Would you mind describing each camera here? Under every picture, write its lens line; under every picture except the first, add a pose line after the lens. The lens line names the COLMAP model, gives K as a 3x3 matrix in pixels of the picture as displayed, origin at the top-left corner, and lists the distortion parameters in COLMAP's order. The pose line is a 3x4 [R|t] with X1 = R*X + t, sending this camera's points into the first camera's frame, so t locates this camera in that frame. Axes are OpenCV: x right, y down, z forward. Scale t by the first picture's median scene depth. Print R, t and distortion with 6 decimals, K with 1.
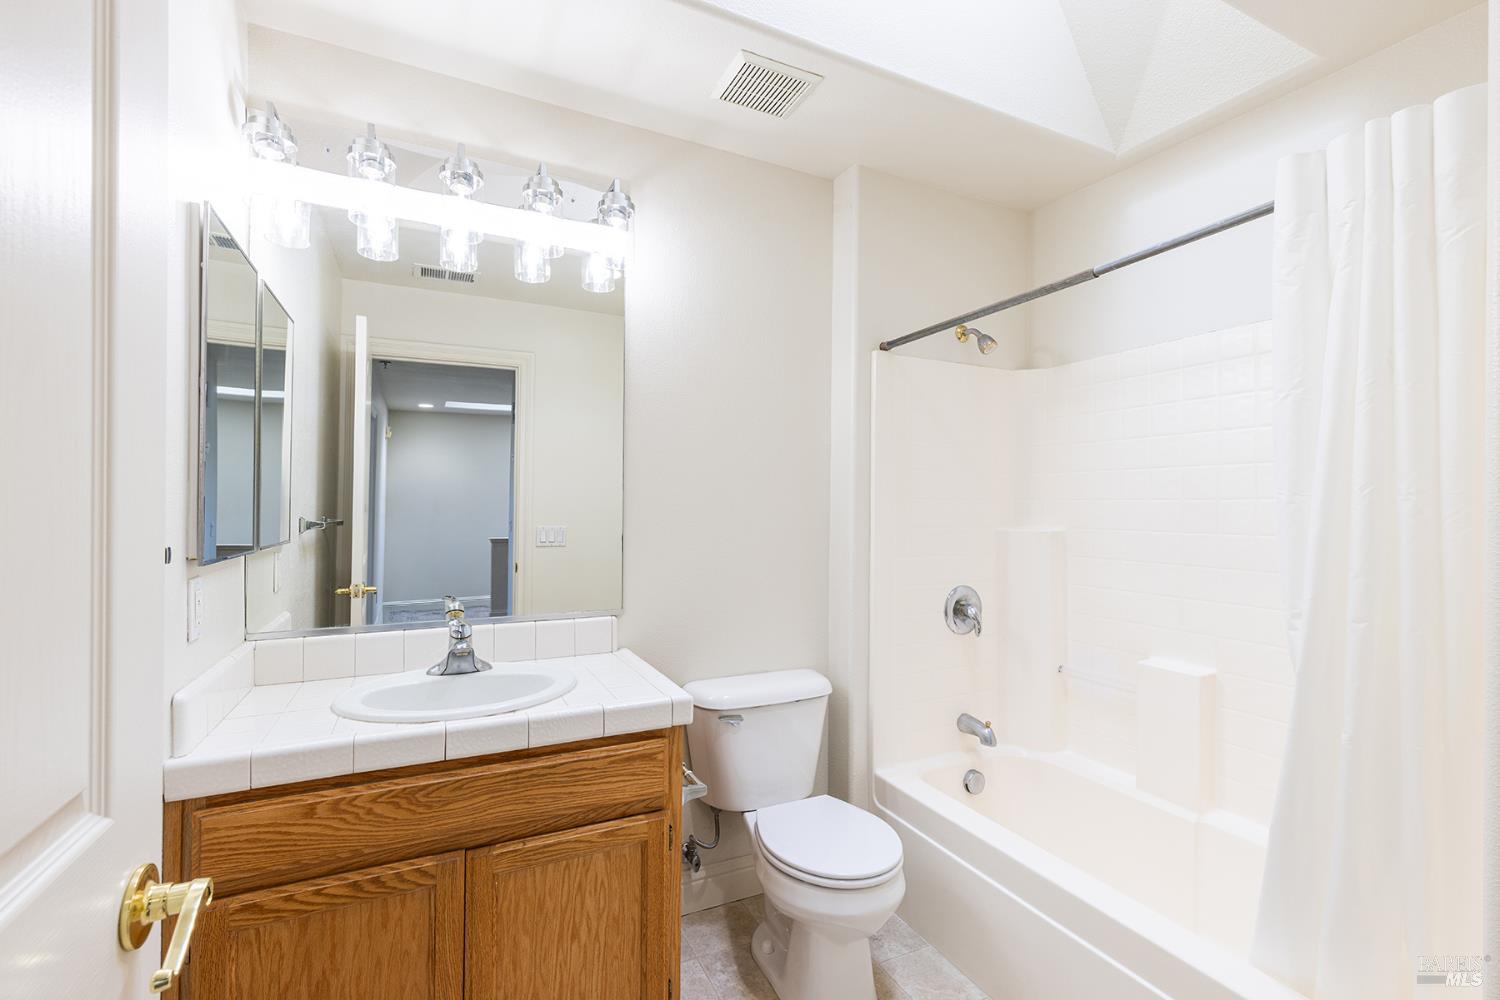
lens RADIAL K [[674.3, 0, 749.3], [0, 674.3, 500.3], [0, 0, 1]] dist [0.006342, -0.000687]
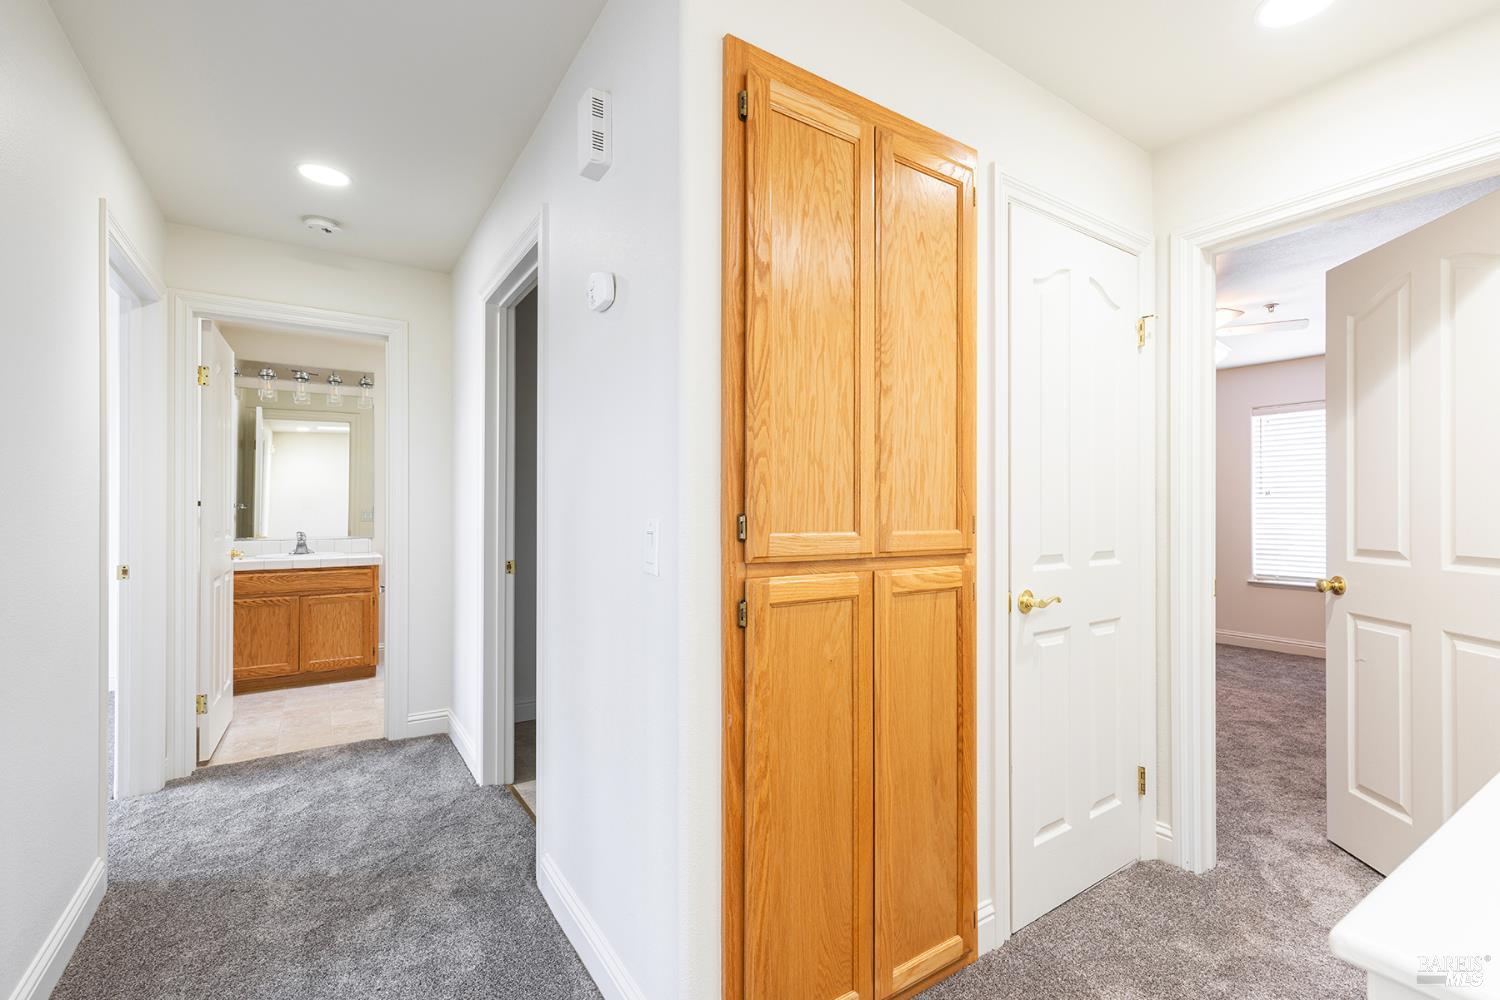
lens RADIAL K [[674.3, 0, 754.8], [0, 674.3, 501.3], [0, 0, 1]] dist [0.006342, -0.000687]
pose [[0.991480, -0.004955, 0.130167, 1.399644], [0.005053, 0.999987, -0.000429, 0.061313], [-0.130163, 0.001083, 0.991492, -2.649765]]
